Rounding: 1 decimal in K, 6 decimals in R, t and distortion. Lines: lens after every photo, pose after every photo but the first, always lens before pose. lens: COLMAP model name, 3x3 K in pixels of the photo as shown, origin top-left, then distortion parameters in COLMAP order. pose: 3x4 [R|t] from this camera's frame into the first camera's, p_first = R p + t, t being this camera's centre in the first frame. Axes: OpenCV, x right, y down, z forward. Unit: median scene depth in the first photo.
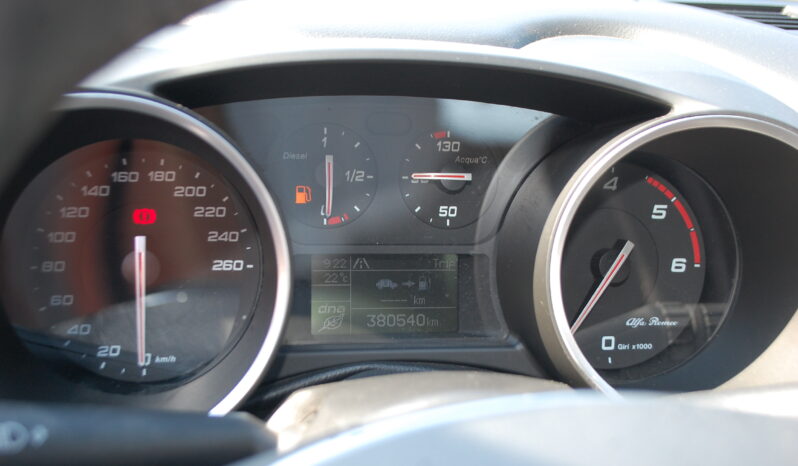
lens RADIAL K [[843.3, 0, 398.0], [0, 843.3, 235.8], [0, 0, 1]] dist [-0.064215, 0.000000]
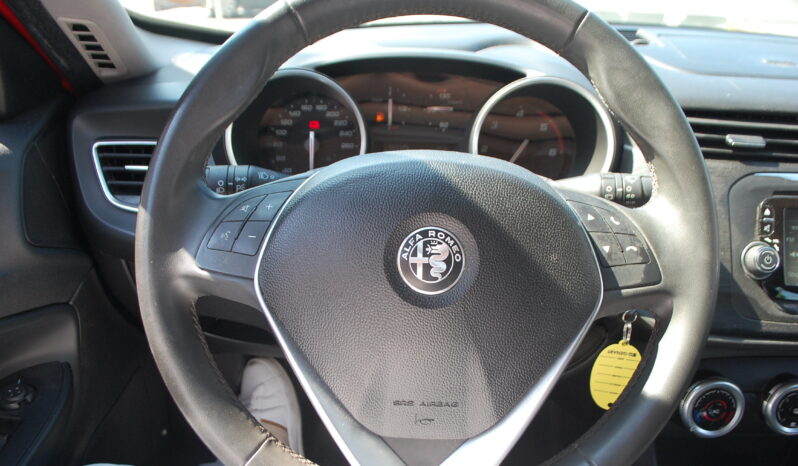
lens RADIAL K [[609.4, 0, 407.2], [0, 609.4, 239.6], [0, 0, 1]] dist [-0.105562, 0.014886]
pose [[0.982291, 0.036289, -0.183815, 0.294284], [-0.024085, 0.997381, 0.068195, 0.182523], [0.185808, -0.062560, 0.980592, -0.682546]]
